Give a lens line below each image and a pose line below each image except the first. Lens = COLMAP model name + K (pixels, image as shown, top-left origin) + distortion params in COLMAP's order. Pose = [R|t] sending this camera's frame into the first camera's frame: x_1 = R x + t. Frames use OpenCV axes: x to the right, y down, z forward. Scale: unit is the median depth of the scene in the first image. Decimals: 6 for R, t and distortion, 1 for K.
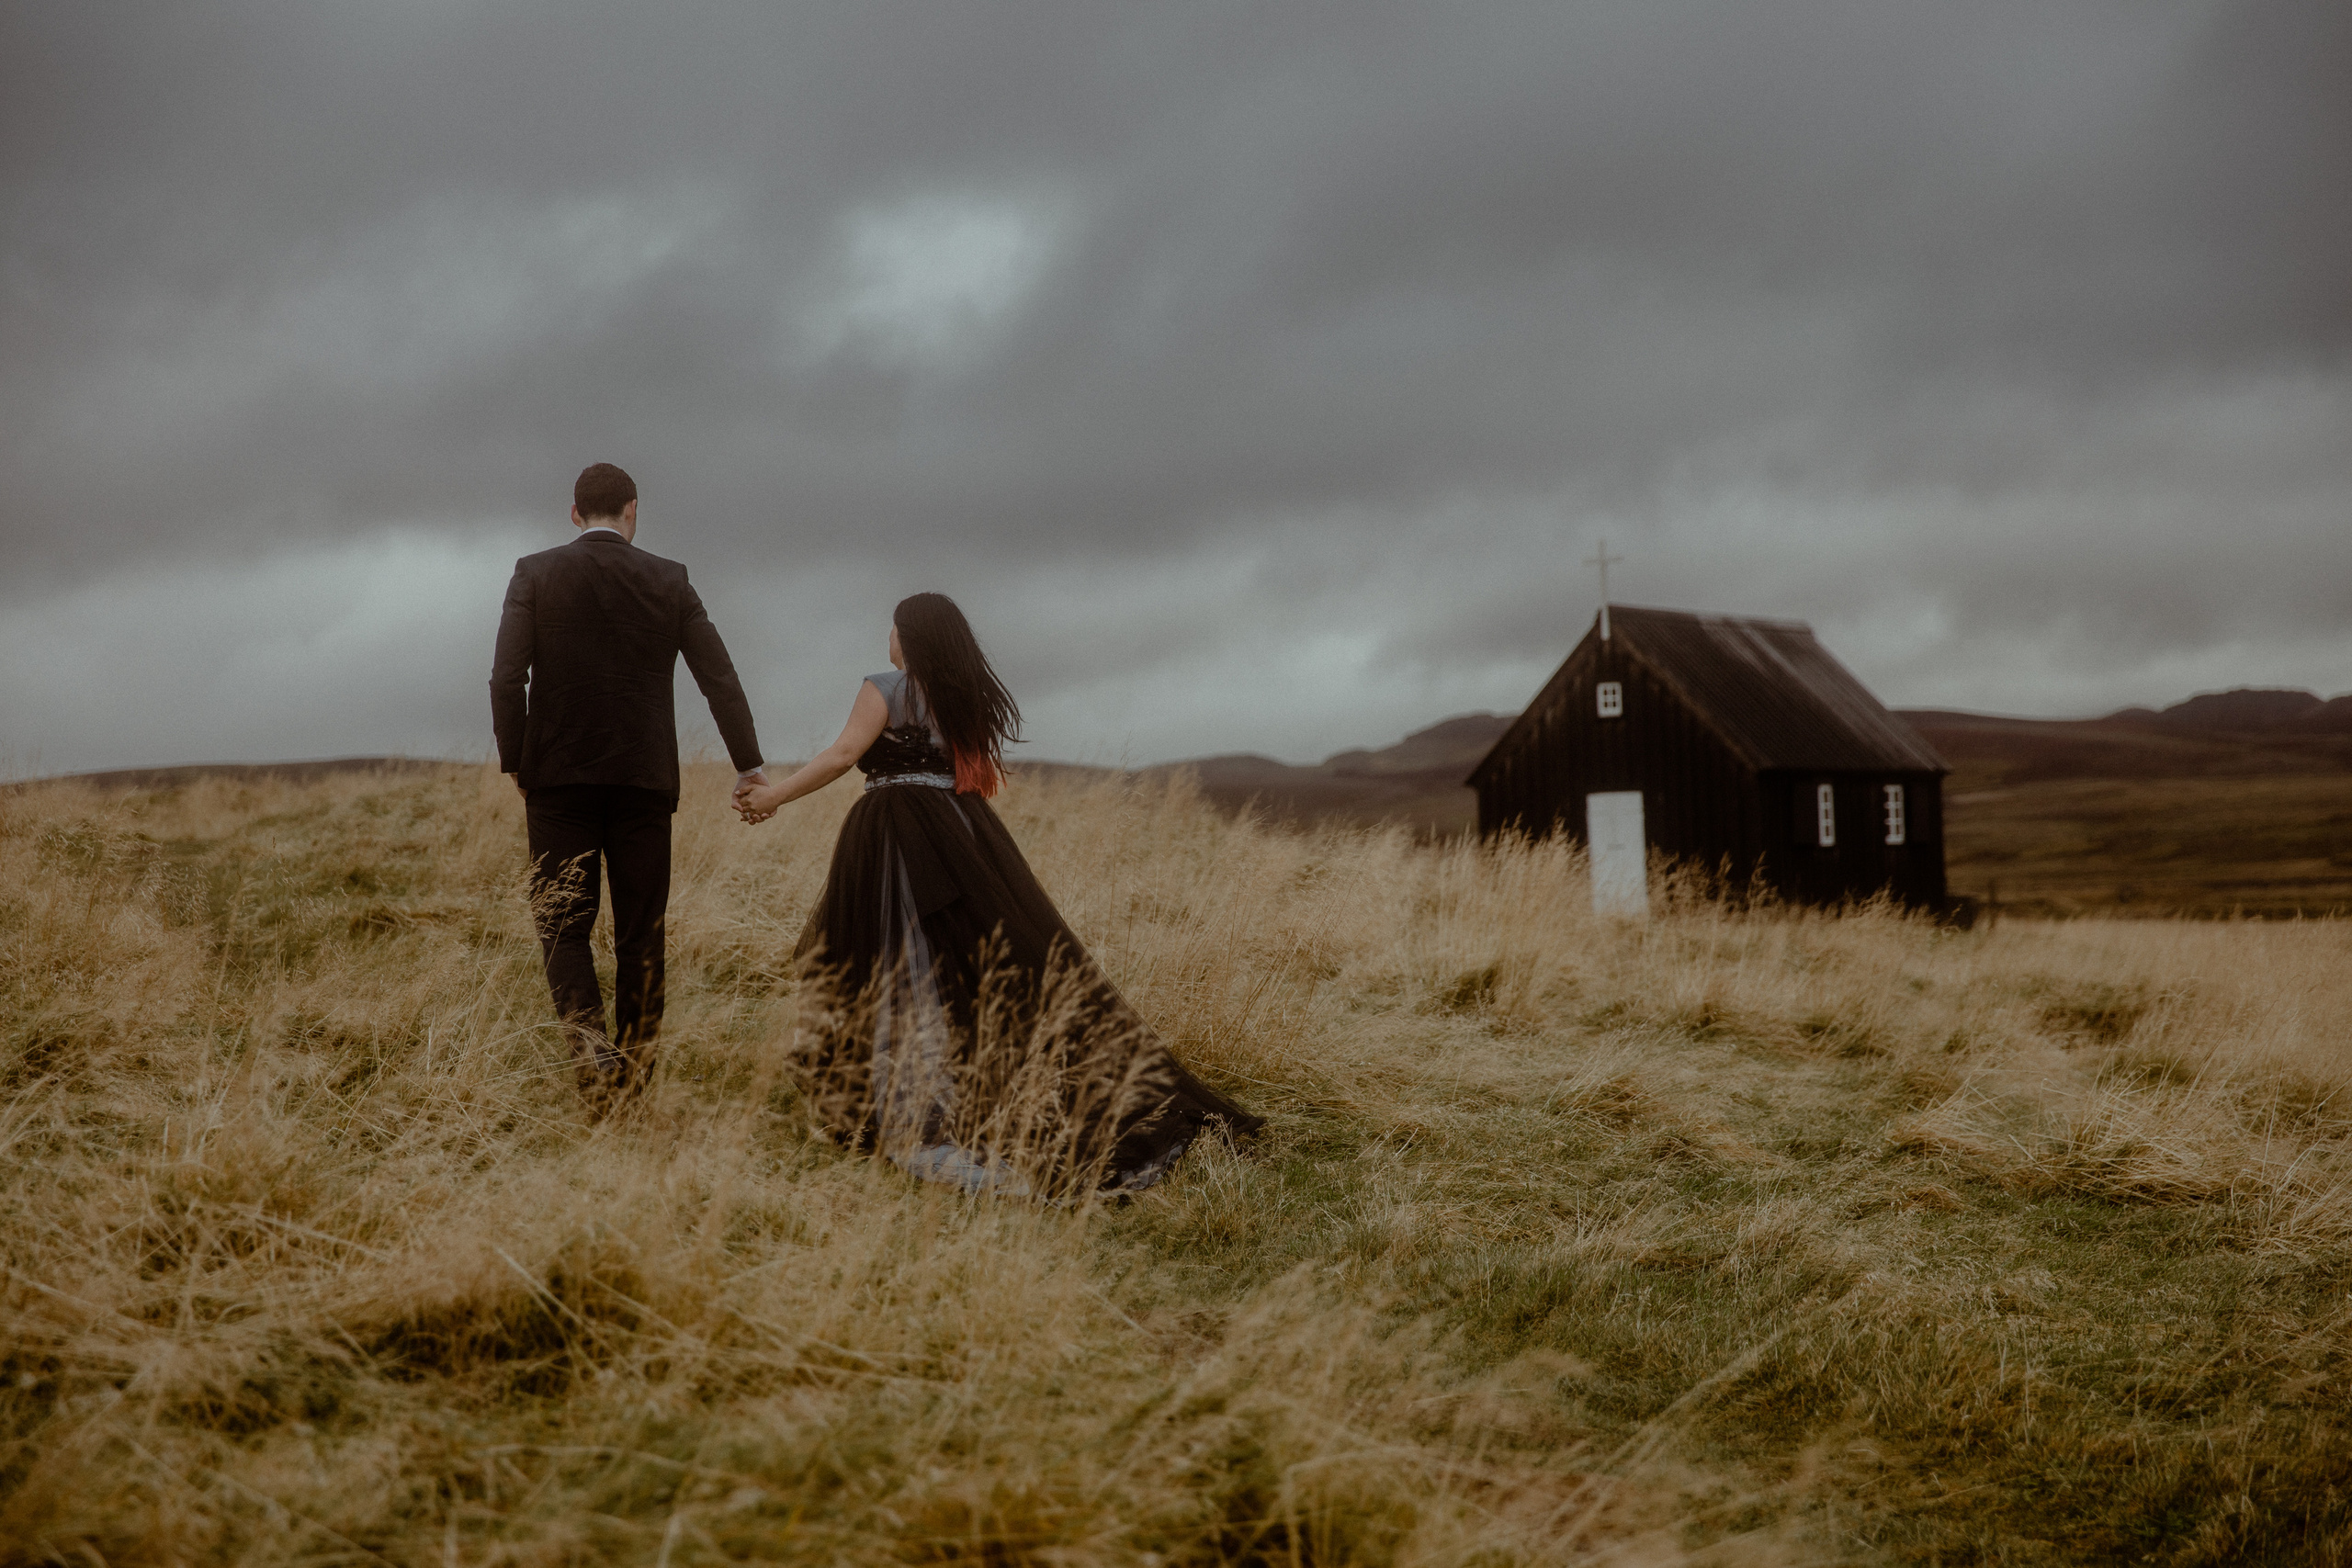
lens RADIAL K [[4293.1, 0, 1176.0], [0, 4293.1, 784.0], [0, 0, 1]] dist [0.025699, 0.088826]
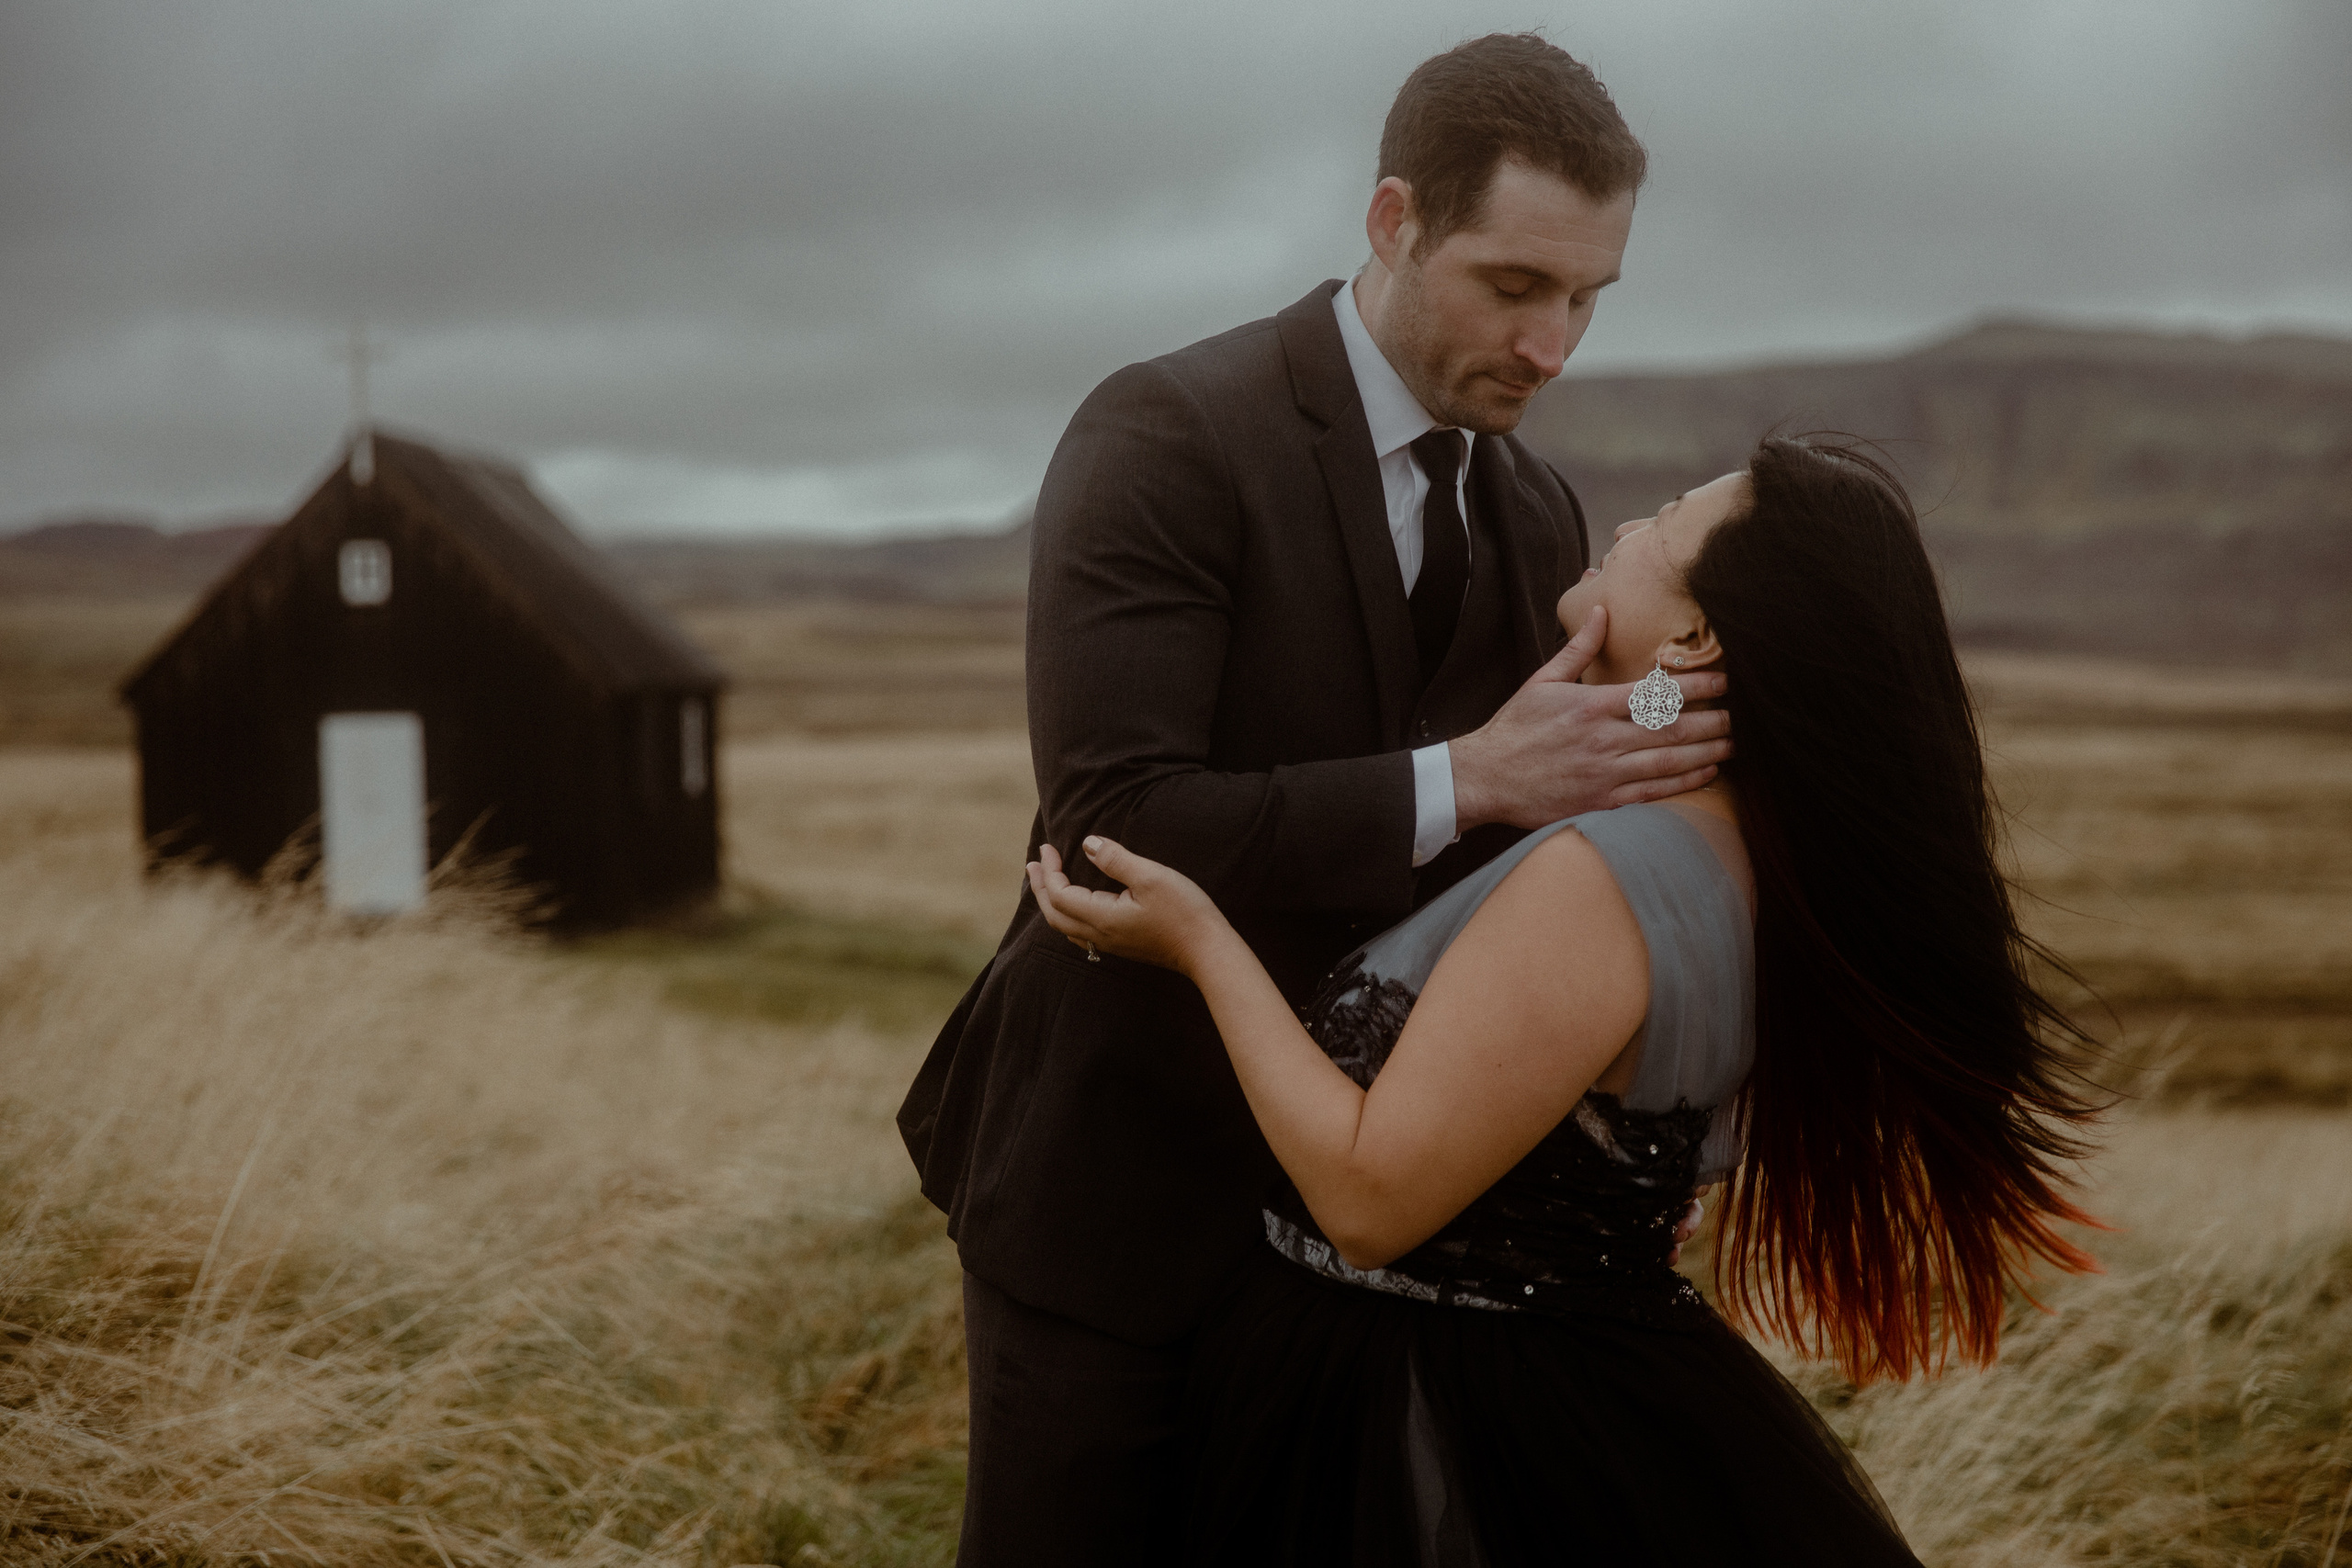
lens RADIAL K [[4104.7, 0, 1176.0], [0, 4104.7, 784.0], [0, 0, 1]] dist [-0.012855, 0.256135]
pose [[0.872425, 0.009234, 0.488661, -0.091496], [-0.030802, 0.998873, 0.036116, -0.013133], [-0.487777, -0.046560, 0.871726, 0.375974]]
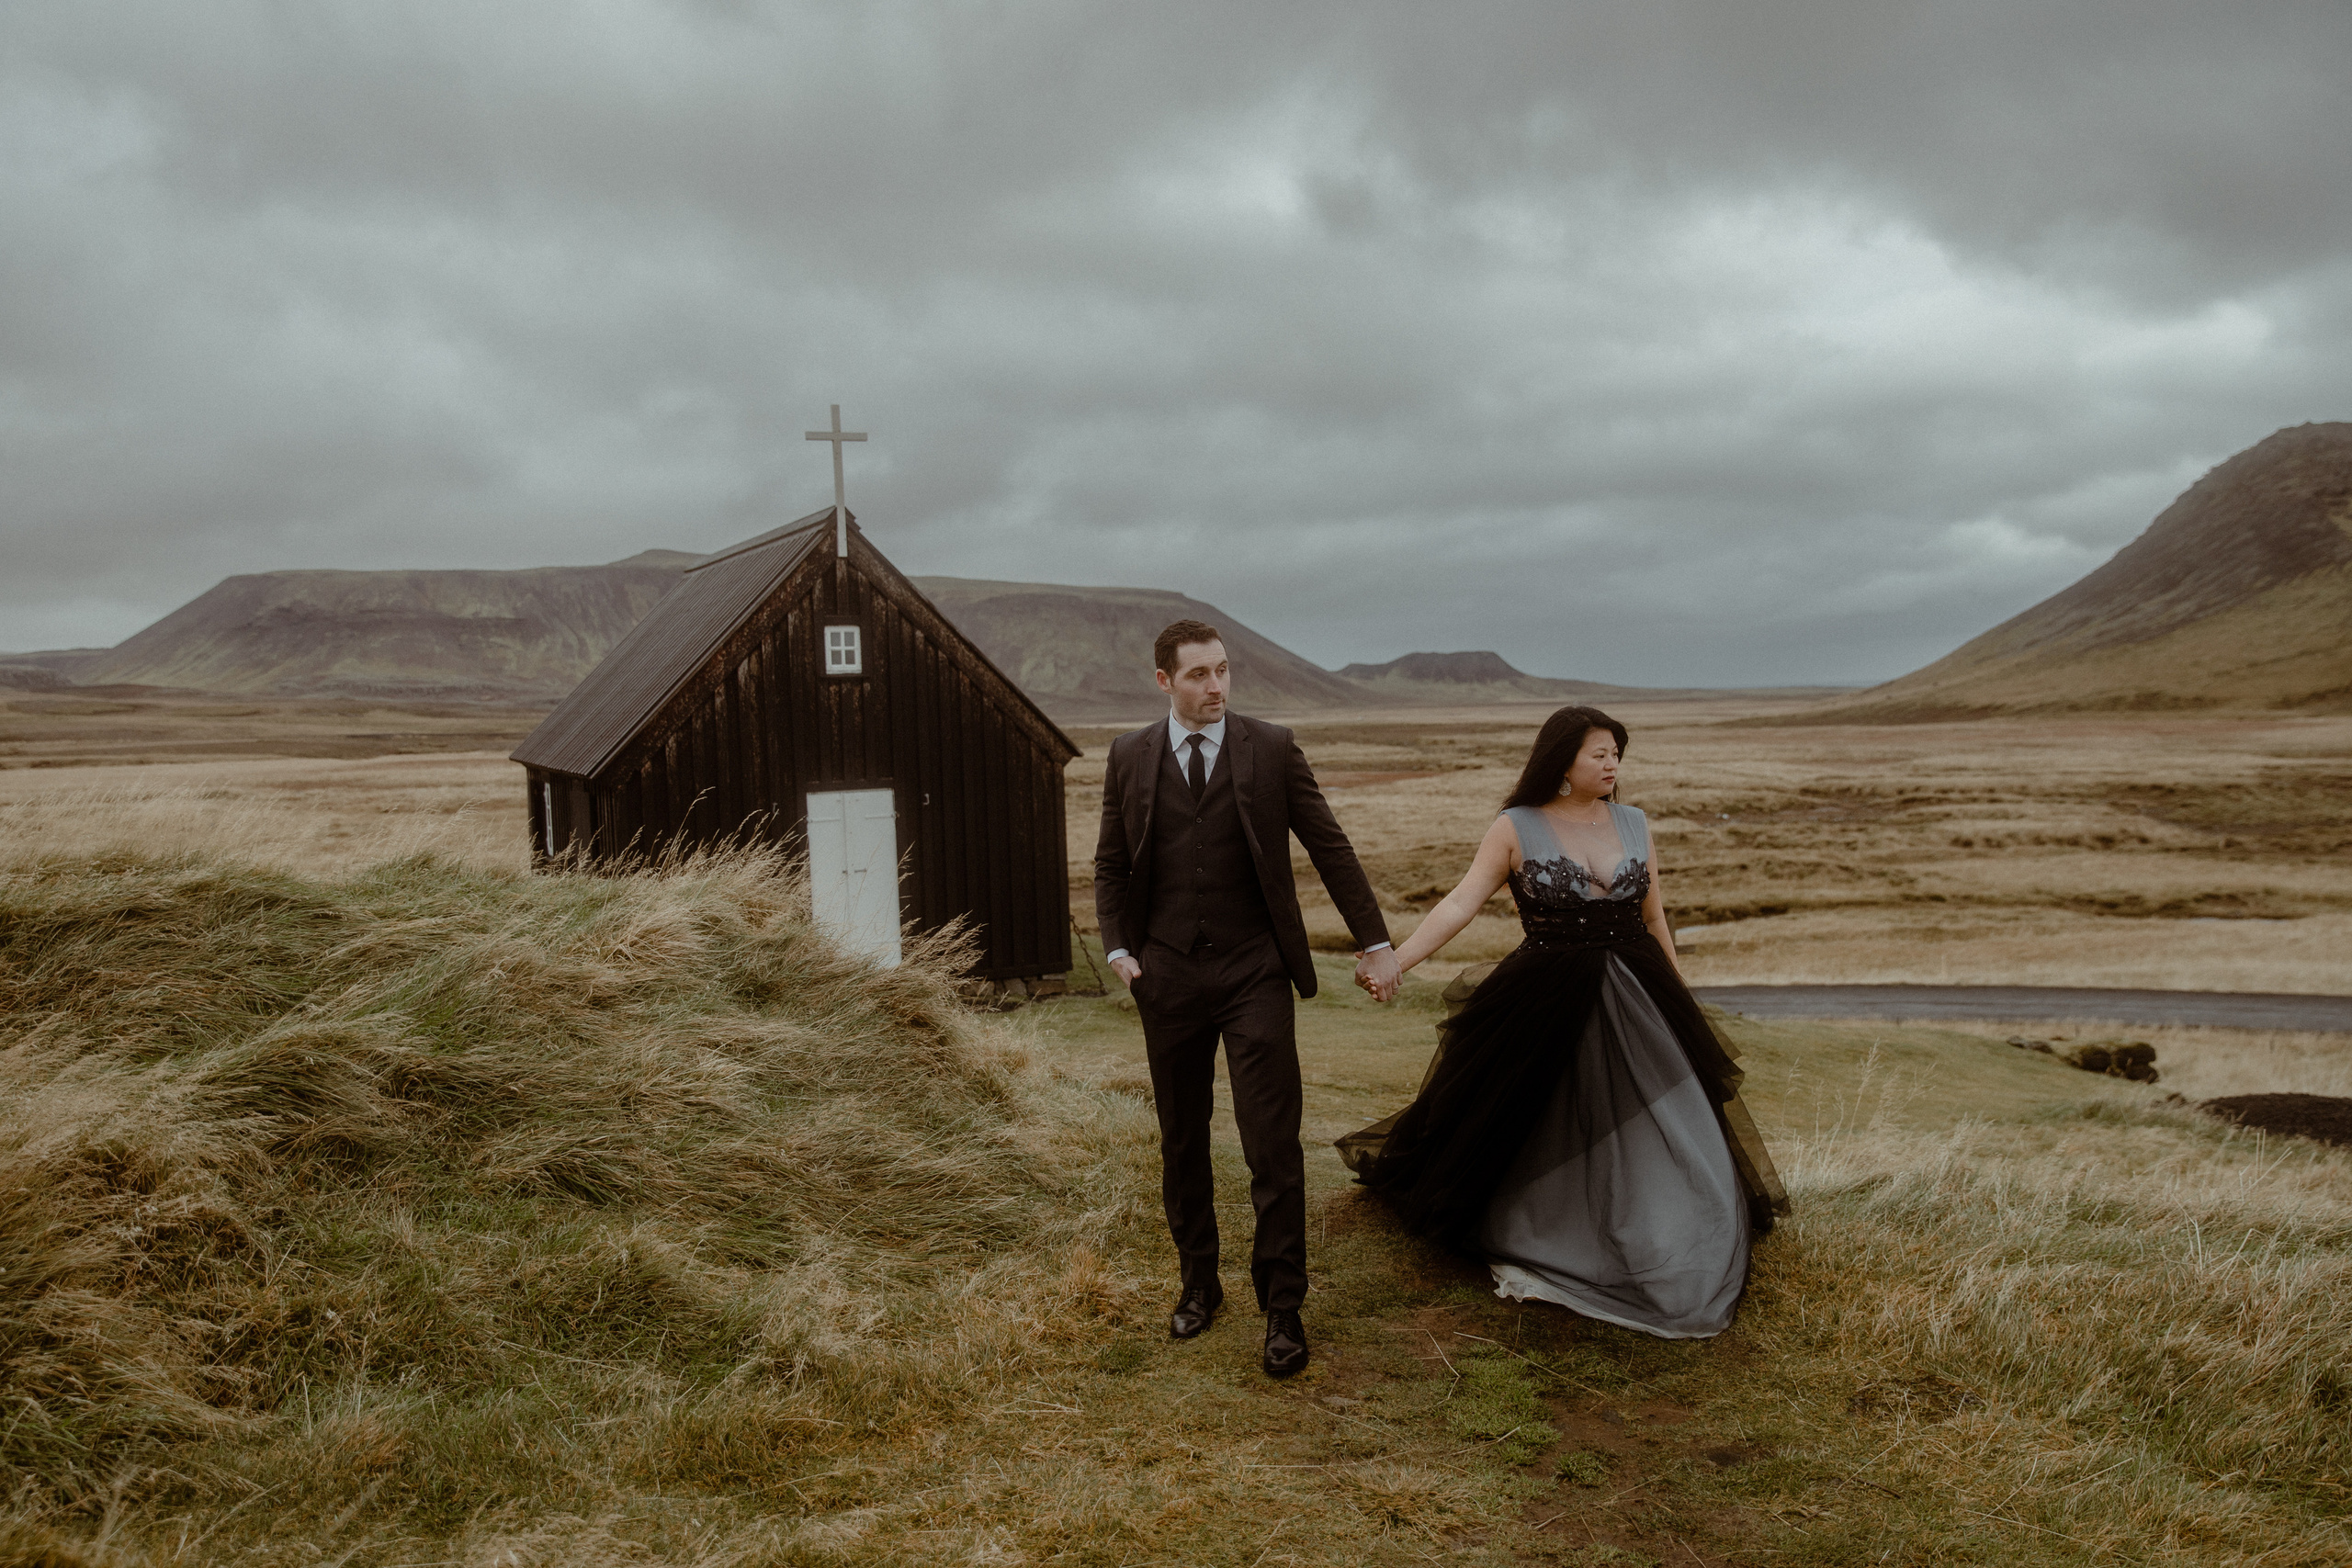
lens RADIAL K [[1904.4, 0, 1176.0], [0, 1904.4, 784.0], [0, 0, 1]] dist [0.027342, -0.012651]
pose [[0.555259, -0.017418, 0.831495, -0.111427], [-0.016356, 0.999359, 0.031857, -0.008583], [-0.831517, -0.031289, 0.554618, 0.754396]]
